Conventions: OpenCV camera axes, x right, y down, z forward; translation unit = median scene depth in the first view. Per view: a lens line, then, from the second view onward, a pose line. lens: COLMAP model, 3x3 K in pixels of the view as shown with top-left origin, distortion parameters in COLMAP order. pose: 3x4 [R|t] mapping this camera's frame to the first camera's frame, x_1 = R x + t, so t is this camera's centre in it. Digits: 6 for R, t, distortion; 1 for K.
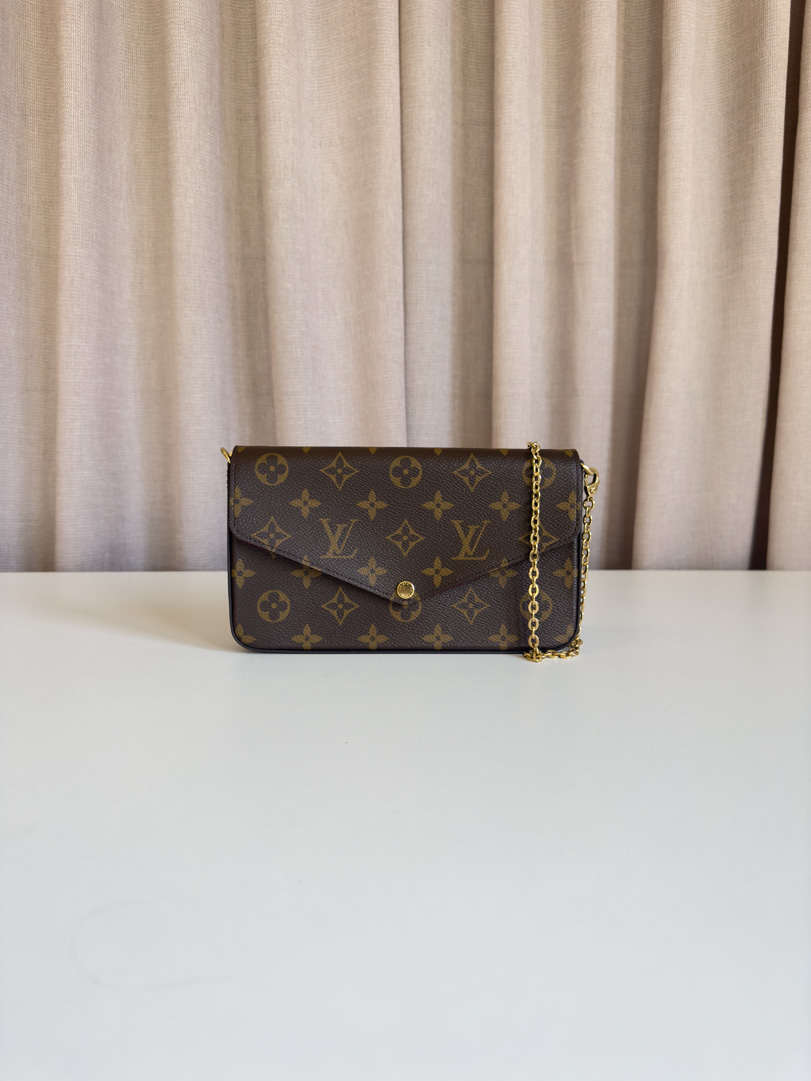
lens RADIAL K [[782.3, 0, 402.2], [0, 782.3, 546.5], [0, 0, 1]] dist [-0.051287, 0.009993]
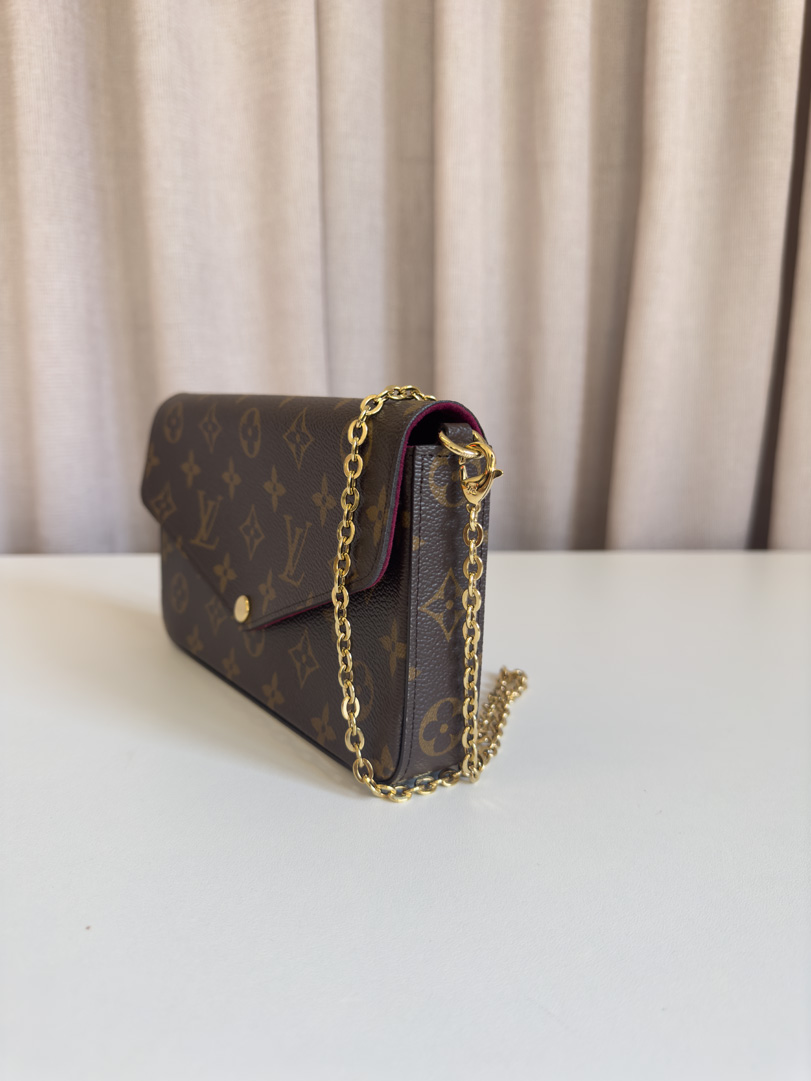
lens RADIAL K [[782.3, 0, 407.3], [0, 782.3, 549.3], [0, 0, 1]] dist [-0.051287, 0.009993]
pose [[0.999657, -0.000290, 0.026176, 0.068923], [-0.001313, 0.998126, 0.061175, -0.020424], [-0.026145, -0.061188, 0.997784, 0.198977]]
